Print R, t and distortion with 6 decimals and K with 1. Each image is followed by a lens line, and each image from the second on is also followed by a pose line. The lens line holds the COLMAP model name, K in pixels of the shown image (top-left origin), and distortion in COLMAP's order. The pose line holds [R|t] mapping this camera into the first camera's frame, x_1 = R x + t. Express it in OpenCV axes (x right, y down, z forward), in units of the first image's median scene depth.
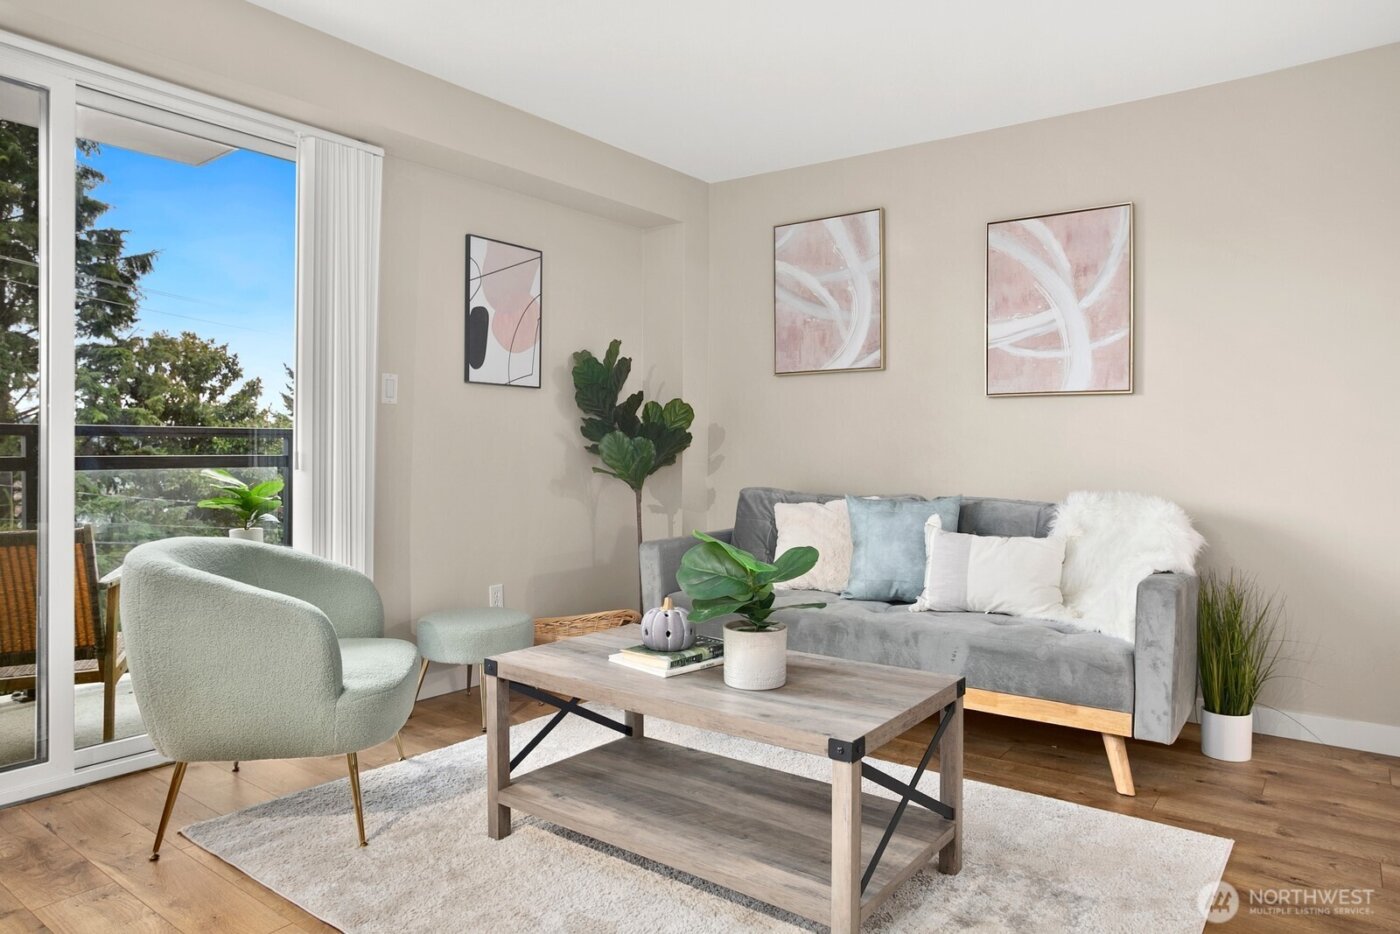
lens RADIAL K [[893.5, 0, 696.6], [0, 893.5, 464.2], [0, 0, 1]] dist [-0.074725, 0.056083]
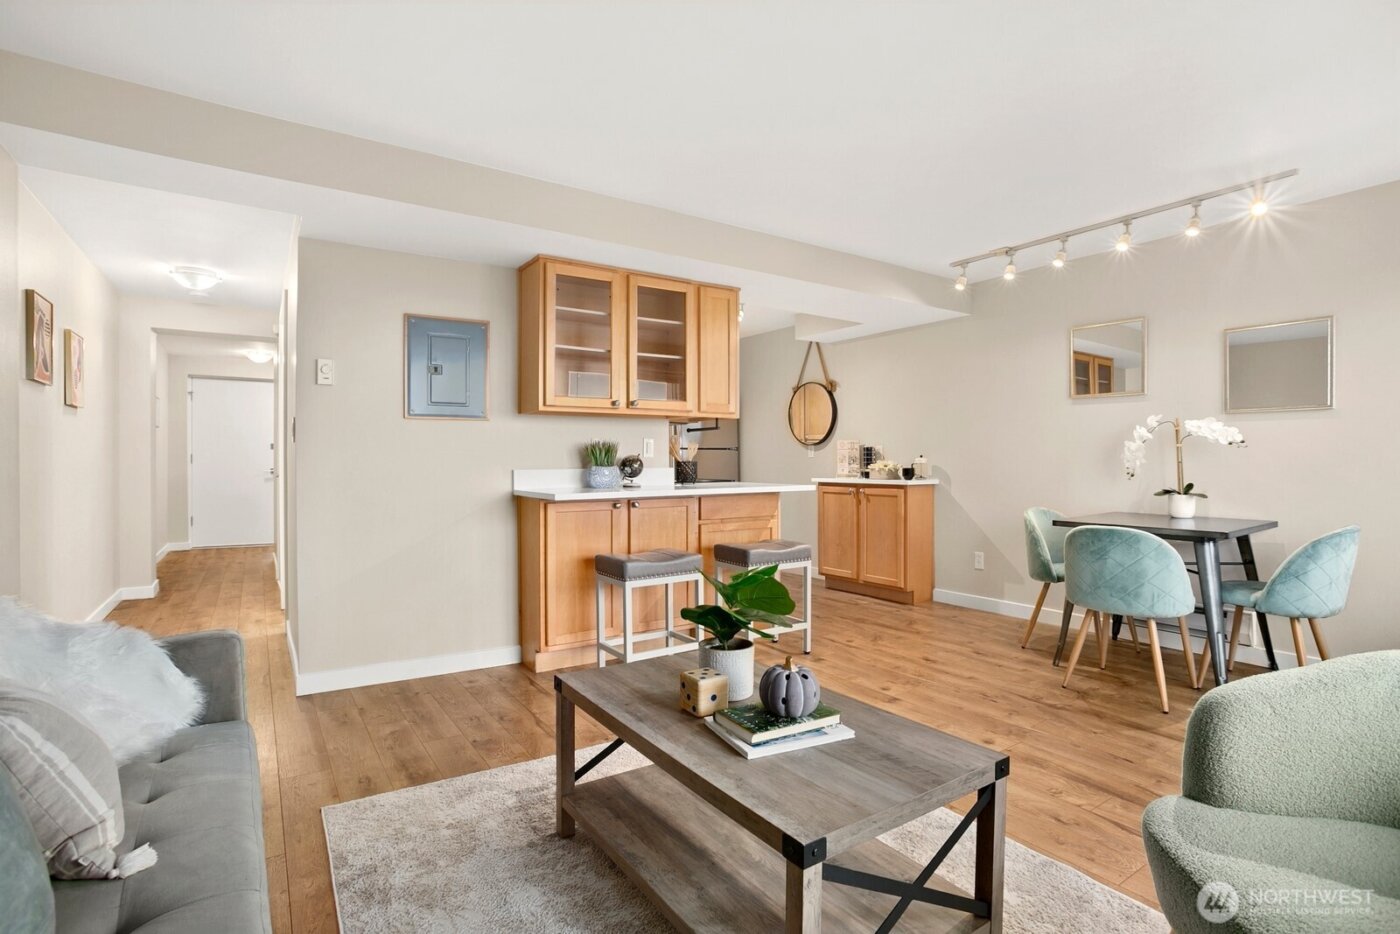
lens RADIAL K [[680.7, 0, 697.9], [0, 680.7, 460.5], [0, 0, 1]] dist [-0.080546, 0.035741]
pose [[-0.944618, -0.007267, 0.328090, -0.105726], [-0.002004, 0.999864, 0.016377, -0.039575], [-0.328165, 0.014812, -0.944504, 1.060063]]
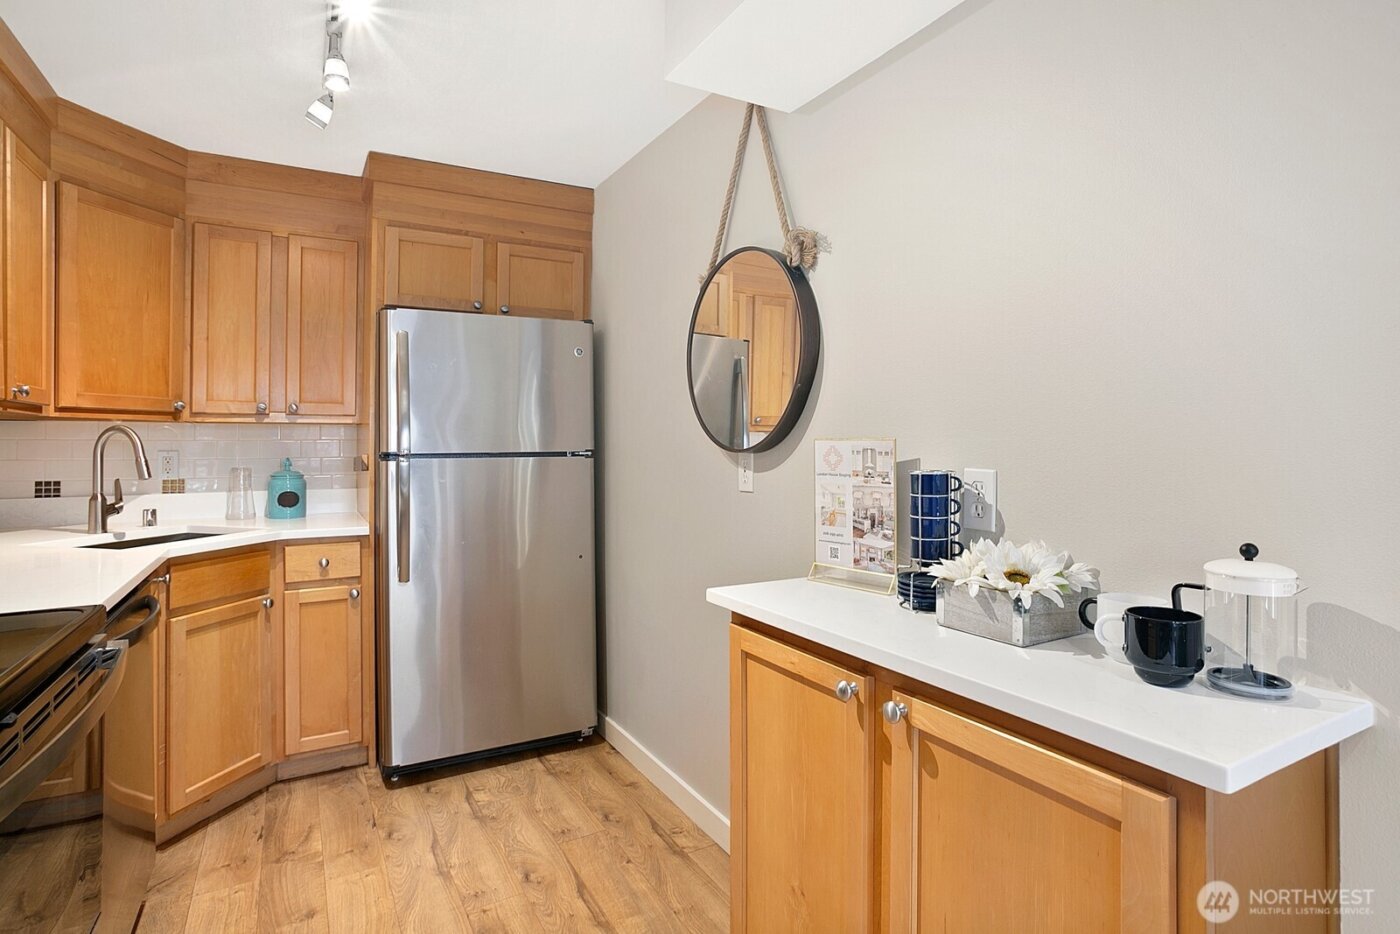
lens RADIAL K [[720.7, 0, 695.9], [0, 720.7, 437.4], [0, 0, 1]] dist [-0.060473, 0.041276]
pose [[-0.916776, -0.006153, 0.399353, -0.002092], [-0.002134, 0.999943, 0.010508, -0.068722], [-0.399395, 0.008781, -0.916737, -0.134064]]
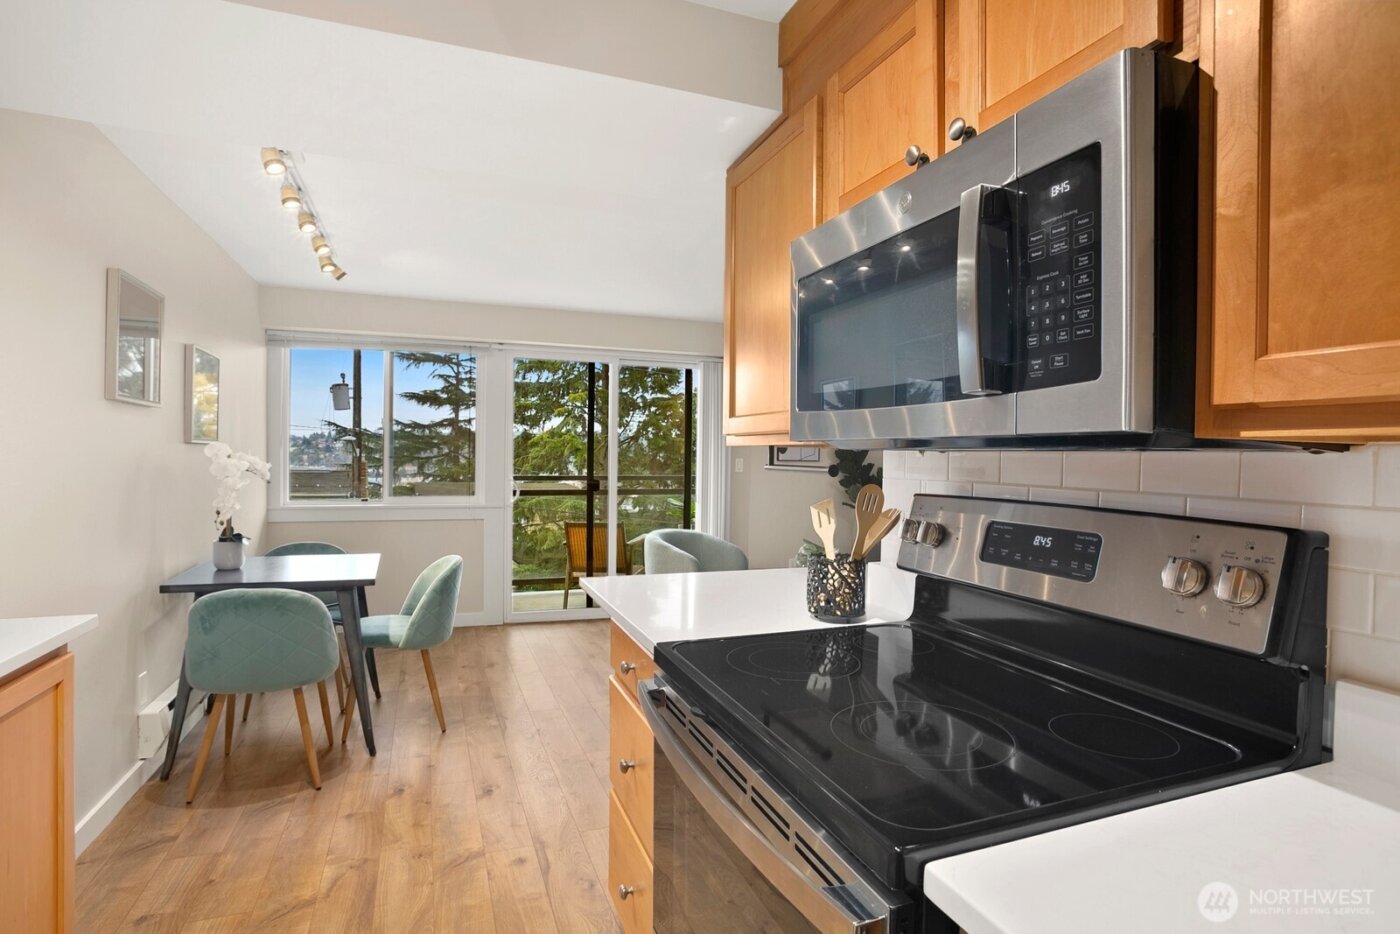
lens RADIAL K [[708.1, 0, 699.4], [0, 708.1, 469.4], [0, 0, 1]] dist [-0.081471, 0.040175]
pose [[0.849566, 0.015100, -0.527266, 0.479333], [-0.015809, 0.999870, 0.003163, -0.074450], [0.527245, 0.005648, 0.849695, -0.529250]]
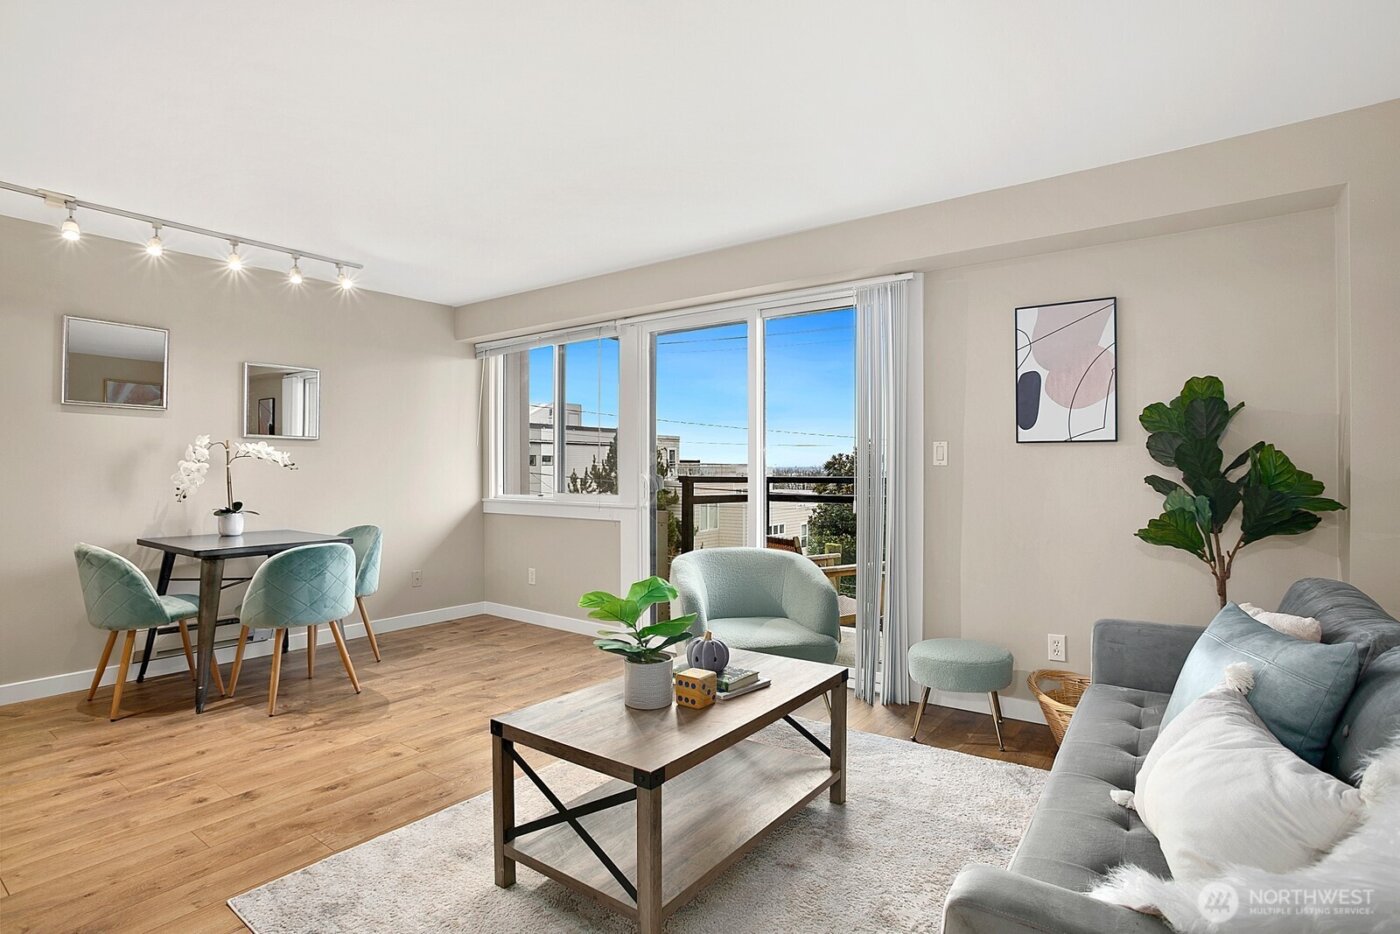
lens RADIAL K [[708.1, 0, 699.4], [0, 708.1, 469.4], [0, 0, 1]] dist [-0.081471, 0.040175]
pose [[0.010369, -0.007648, -0.999917, 0.621844], [-0.016433, 0.999834, -0.007818, -0.046664], [0.999811, 0.016513, 0.010242, 0.612049]]
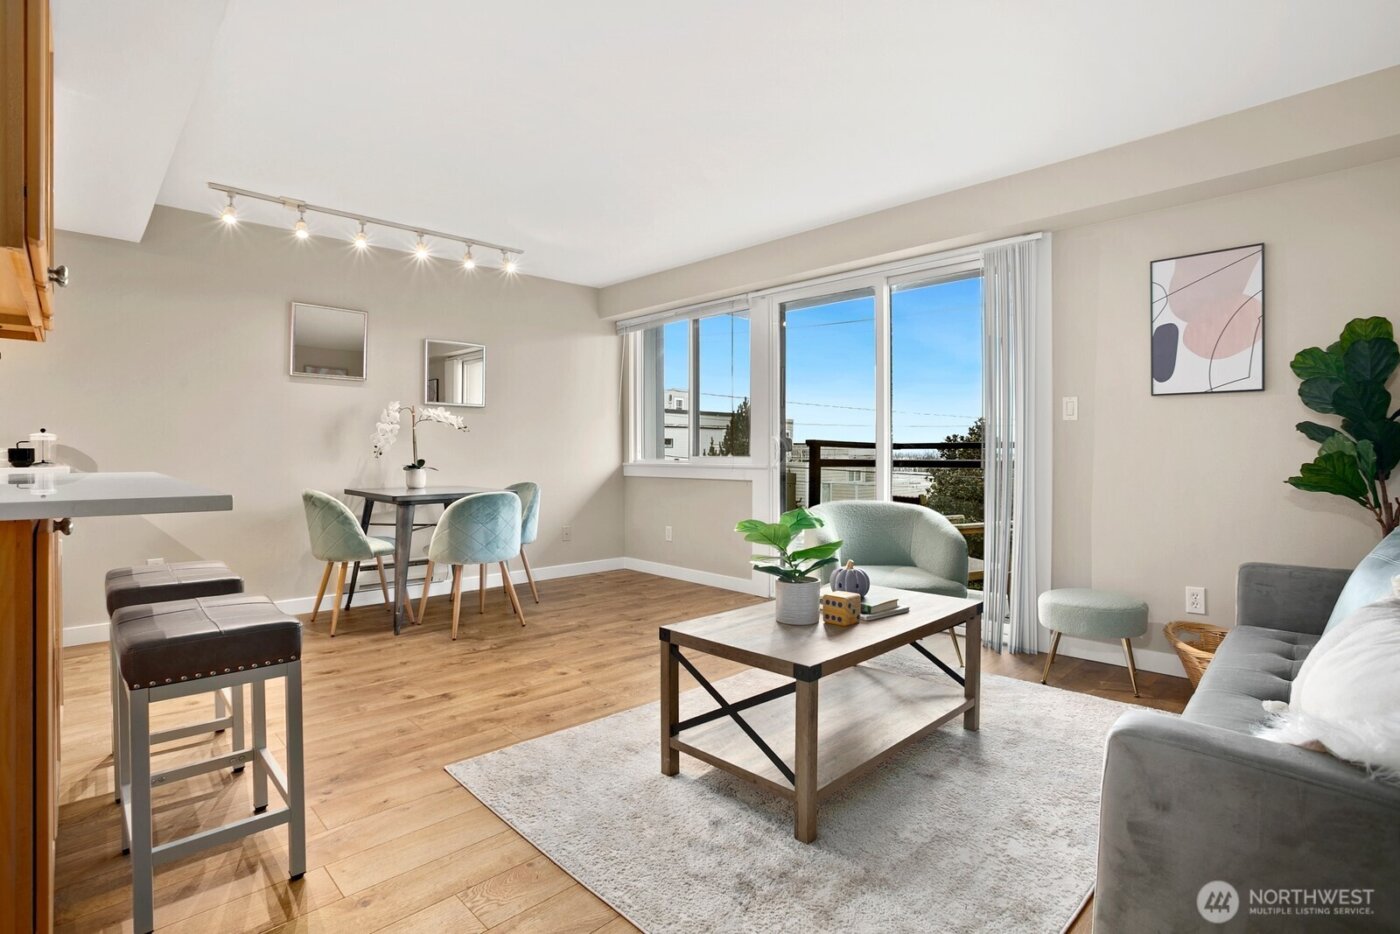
lens RADIAL K [[680.7, 0, 697.9], [0, 680.7, 460.5], [0, 0, 1]] dist [-0.080546, 0.035741]
pose [[-0.153572, 0.001843, -0.988136, 0.661784], [-0.017569, 0.999835, 0.004595, -0.004533], [0.987981, 0.018066, -0.153514, 0.581483]]
